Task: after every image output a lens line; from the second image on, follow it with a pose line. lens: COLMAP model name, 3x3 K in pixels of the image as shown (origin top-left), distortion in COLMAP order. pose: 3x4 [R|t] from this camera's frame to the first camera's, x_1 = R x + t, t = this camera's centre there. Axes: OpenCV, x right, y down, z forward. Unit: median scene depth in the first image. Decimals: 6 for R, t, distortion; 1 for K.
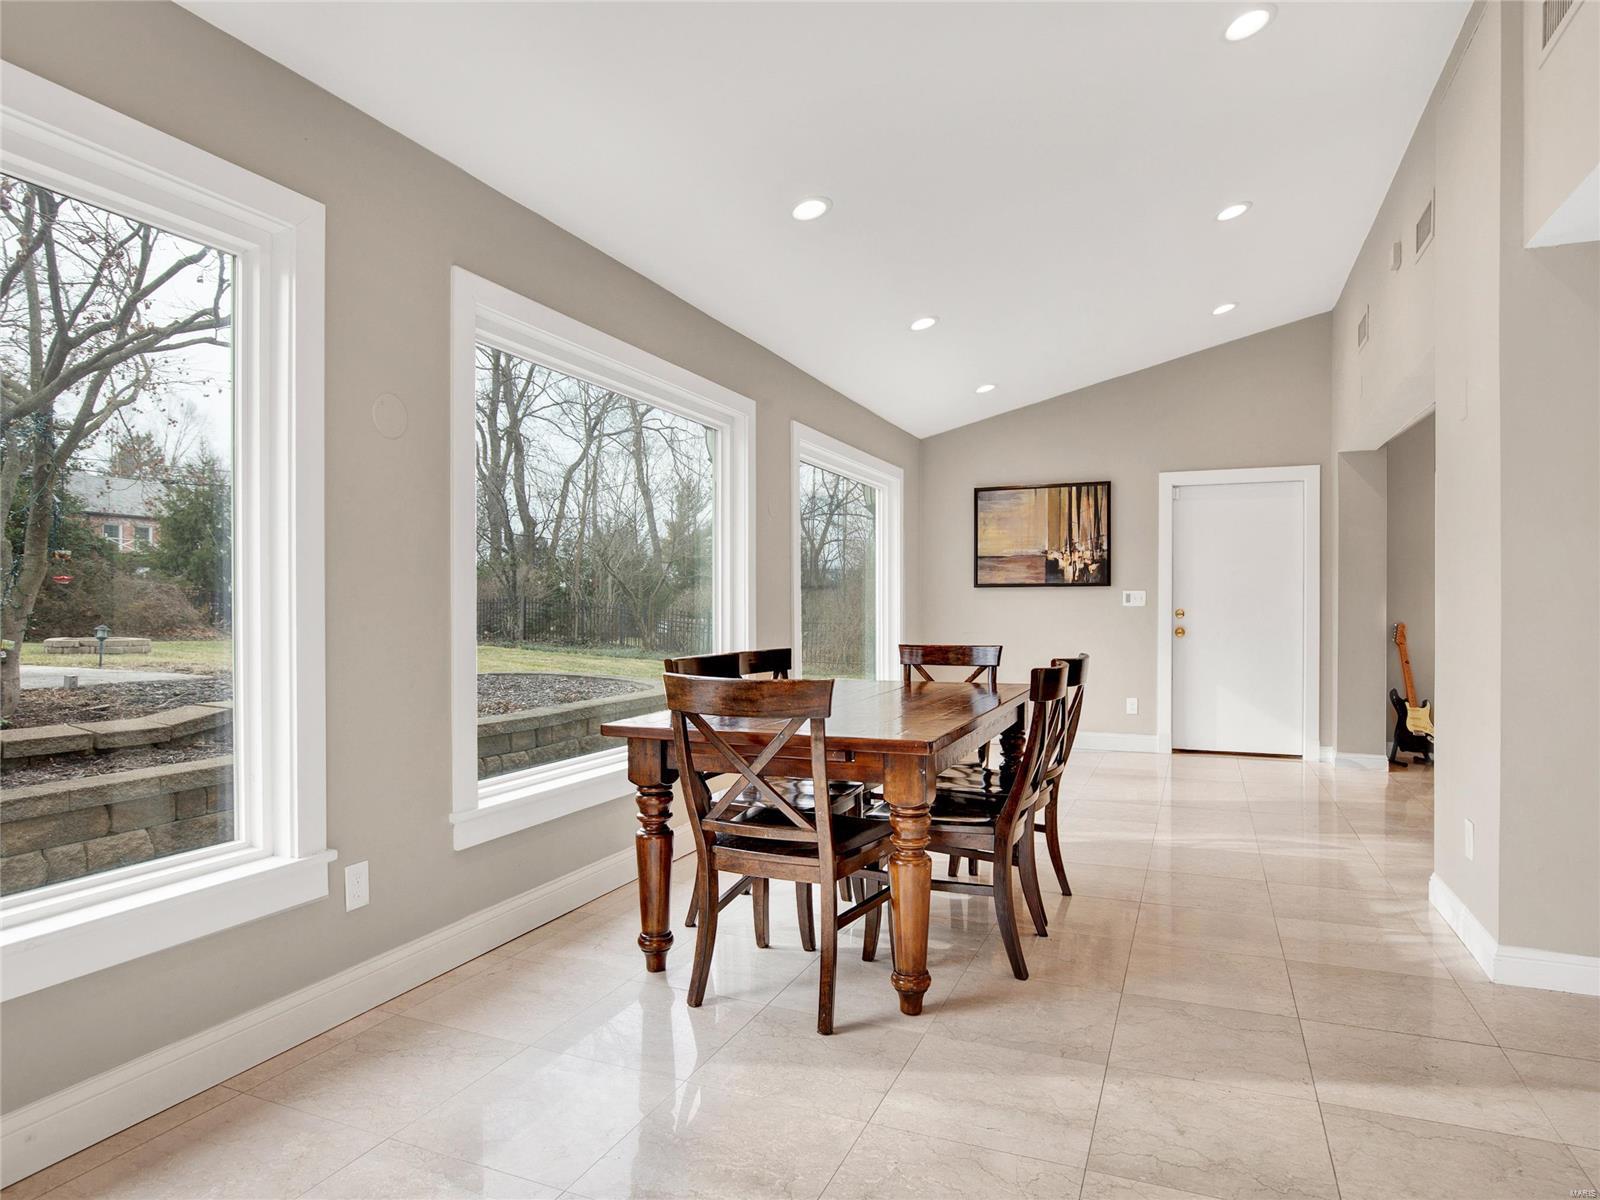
lens RADIAL K [[946.4, 0, 800.0], [0, 946.4, 600.0], [0, 0, 1]] dist [-0.019025, -0.000488]
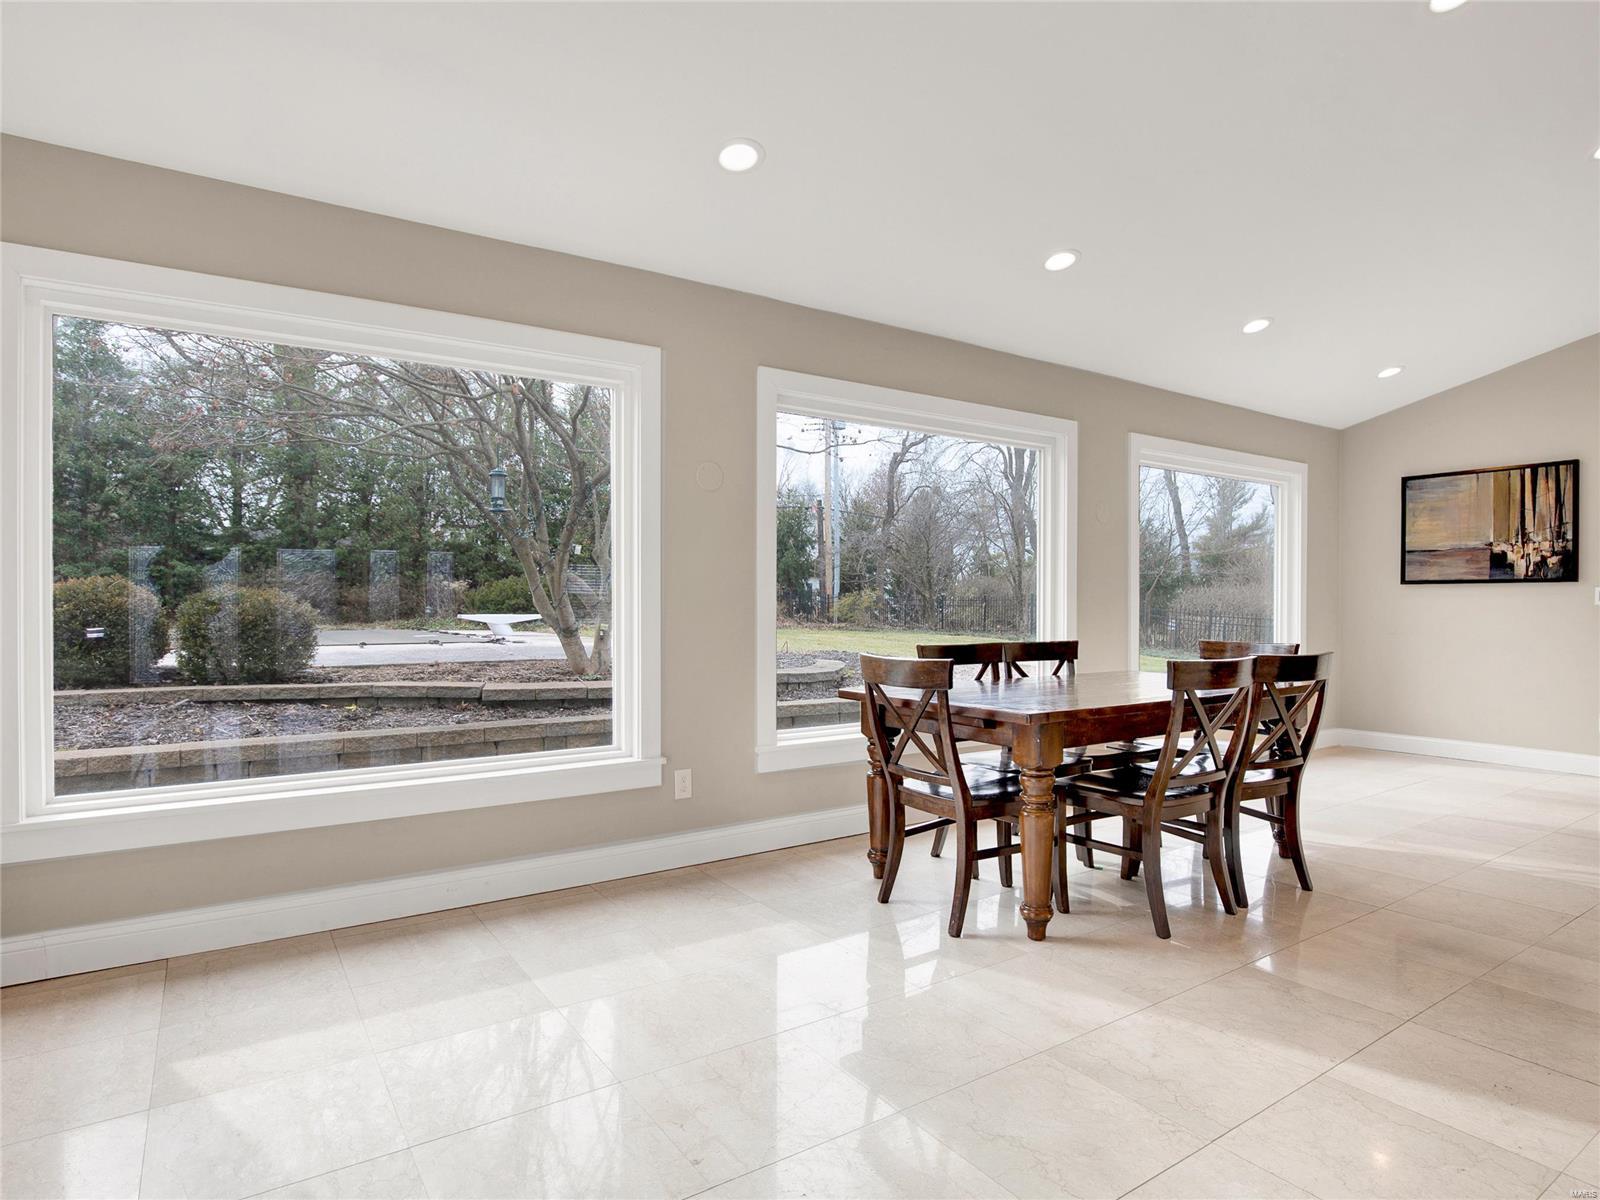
lens RADIAL K [[888.7, 0, 800.0], [0, 888.7, 600.0], [0, 0, 1]] dist [-0.041975, -0.000075]
pose [[0.837747, 0.000728, -0.546058, 0.162154], [0.000610, 0.999997, 0.002269, -0.000277], [0.546058, -0.002233, 0.837744, -0.038540]]
